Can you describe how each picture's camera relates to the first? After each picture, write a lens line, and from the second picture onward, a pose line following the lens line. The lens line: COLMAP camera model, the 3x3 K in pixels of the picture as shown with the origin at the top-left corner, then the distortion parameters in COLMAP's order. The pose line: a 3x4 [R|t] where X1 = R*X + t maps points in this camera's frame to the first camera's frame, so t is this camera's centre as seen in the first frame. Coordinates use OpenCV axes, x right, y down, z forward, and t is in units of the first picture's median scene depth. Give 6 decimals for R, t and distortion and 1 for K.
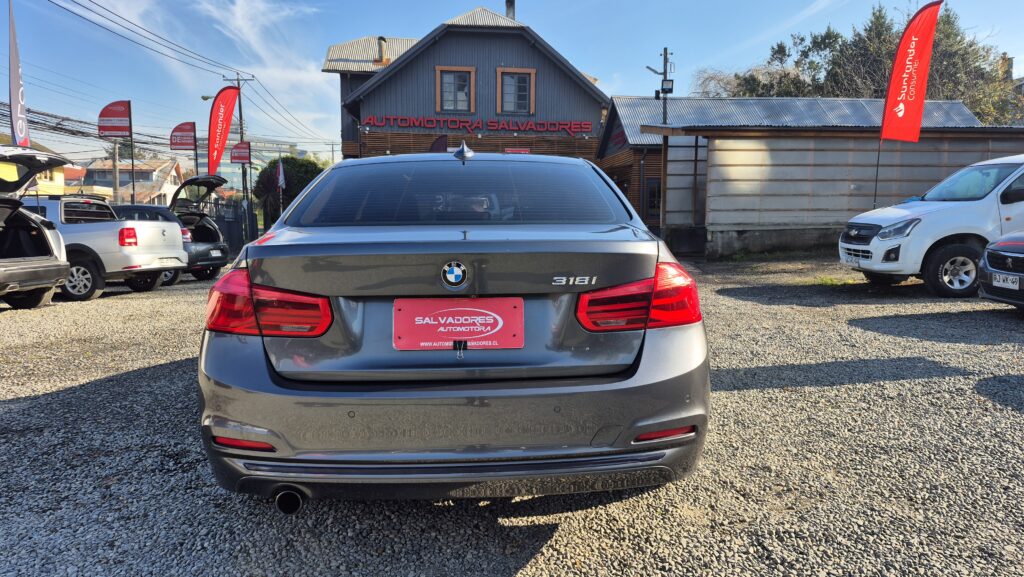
lens RADIAL K [[693.4, 0, 509.9], [0, 693.4, 288.4], [0, 0, 1]] dist [0.055150, -0.059182]
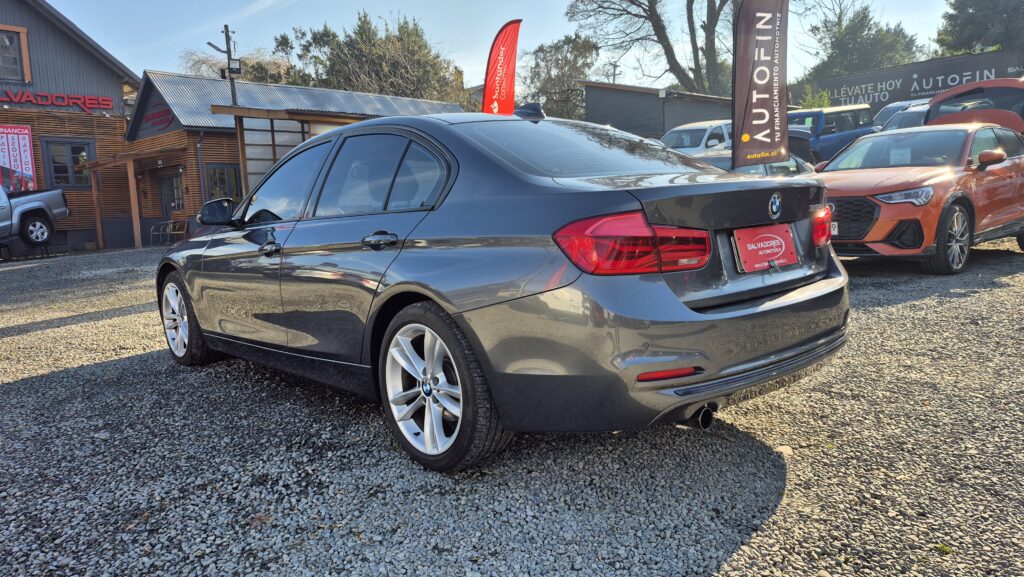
lens RADIAL K [[693.4, 0, 509.9], [0, 693.4, 288.4], [0, 0, 1]] dist [0.055150, -0.059182]
pose [[0.759551, -0.106722, 0.641633, -0.099883], [0.098454, 0.993946, 0.048775, 0.001424], [-0.642954, 0.026124, 0.765460, 0.027589]]
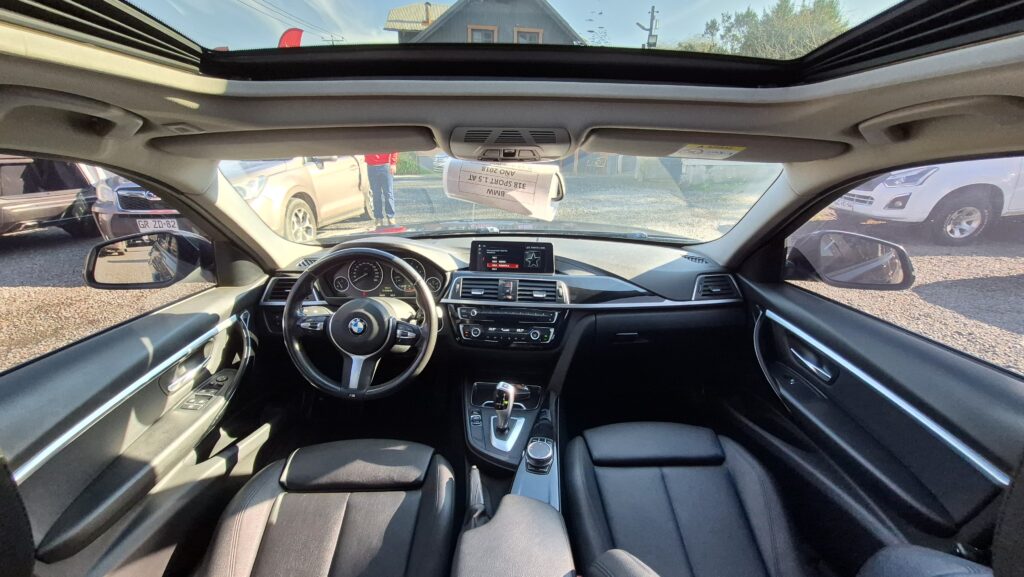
lens RADIAL K [[403.0, 0, 518.6], [0, 403.0, 287.3], [0, 0, 1]] dist [-0.000506, 0.000015]
pose [[0.999779, 0.017986, 0.010867, -0.009901], [-0.020062, 0.970862, 0.238800, -0.021557], [-0.006255, -0.238965, 0.971008, 0.146952]]
